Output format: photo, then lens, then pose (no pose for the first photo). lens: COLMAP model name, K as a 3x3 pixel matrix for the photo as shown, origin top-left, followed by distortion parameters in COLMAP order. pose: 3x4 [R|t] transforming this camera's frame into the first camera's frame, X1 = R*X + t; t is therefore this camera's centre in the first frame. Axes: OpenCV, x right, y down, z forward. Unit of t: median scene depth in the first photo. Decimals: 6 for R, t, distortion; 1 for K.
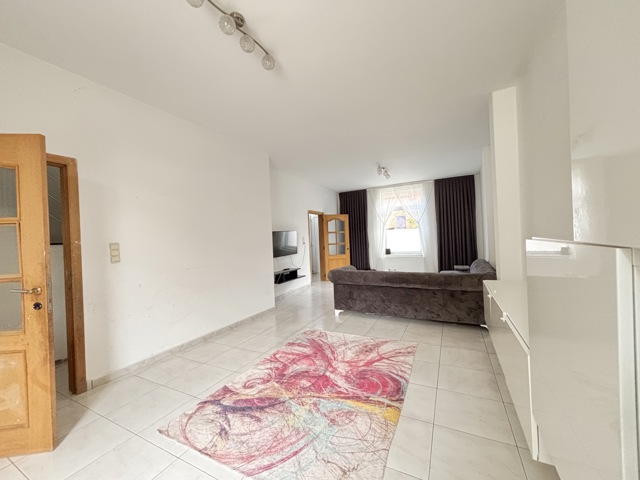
lens RADIAL K [[257.2, 0, 320.1], [0, 257.2, 238.5], [0, 0, 1]] dist [0.000817, -0.000331]
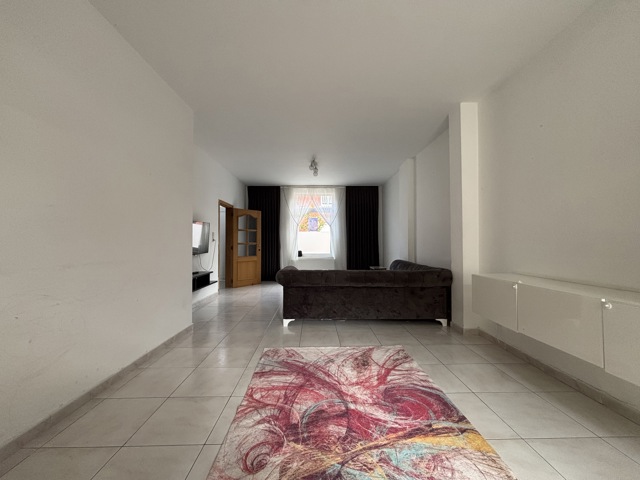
lens RADIAL K [[257.2, 0, 320.1], [0, 257.2, 238.5], [0, 0, 1]] dist [0.000817, -0.000331]
pose [[0.879855, 0.048402, 0.472771, -0.298629], [-0.035859, 0.998726, -0.035514, 0.059408], [-0.473887, 0.014294, 0.880470, 0.286262]]
